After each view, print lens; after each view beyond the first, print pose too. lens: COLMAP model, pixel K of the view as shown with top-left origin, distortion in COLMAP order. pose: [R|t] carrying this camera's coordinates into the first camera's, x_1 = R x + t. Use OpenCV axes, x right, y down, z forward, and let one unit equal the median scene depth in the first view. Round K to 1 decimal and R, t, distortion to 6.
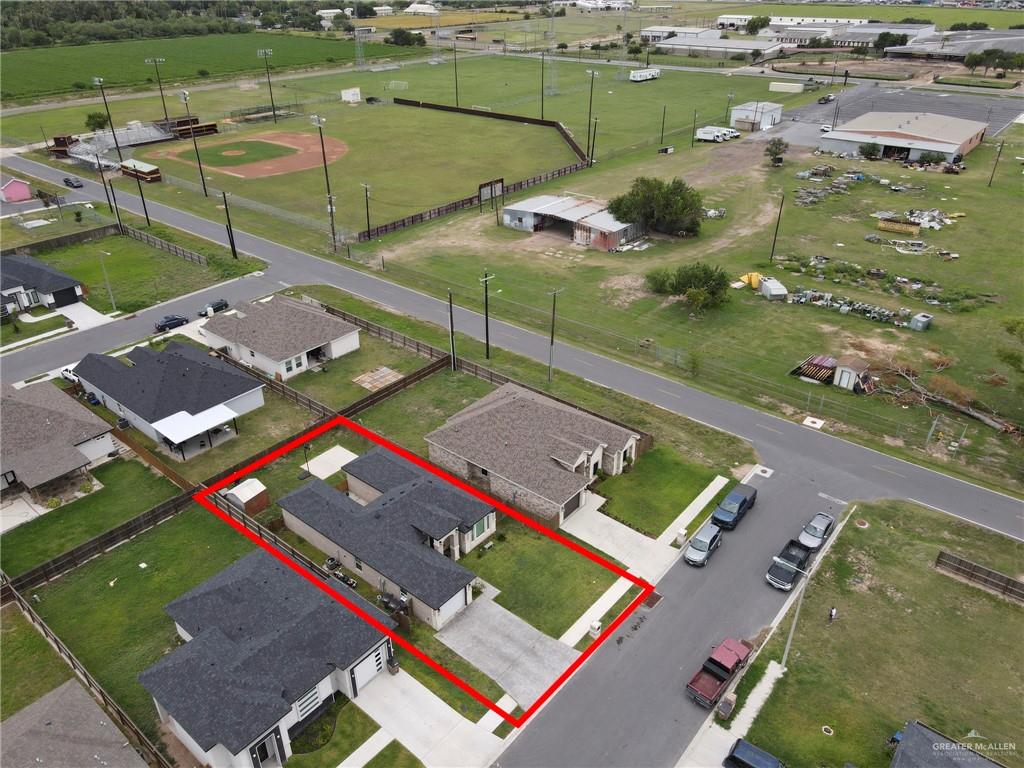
lens RADIAL K [[742.8, 0, 511.7], [0, 742.8, 387.5], [0, 0, 1]] dist [0.016247, 0.001054]
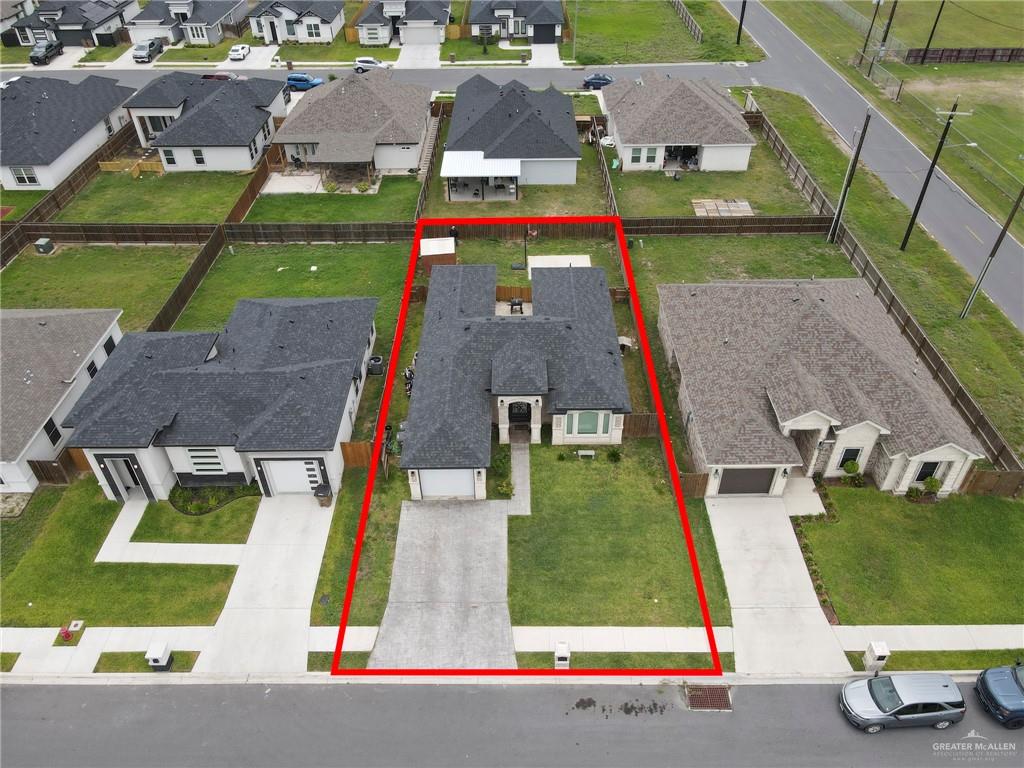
lens RADIAL K [[742.8, 0, 514.0], [0, 742.8, 378.7], [0, 0, 1]] dist [0.016247, 0.001054]
pose [[0.636791, 0.483241, -0.600812, 0.230321], [-0.375641, 0.874935, 0.305586, -0.015389], [0.673343, 0.031095, 0.738676, 0.383246]]
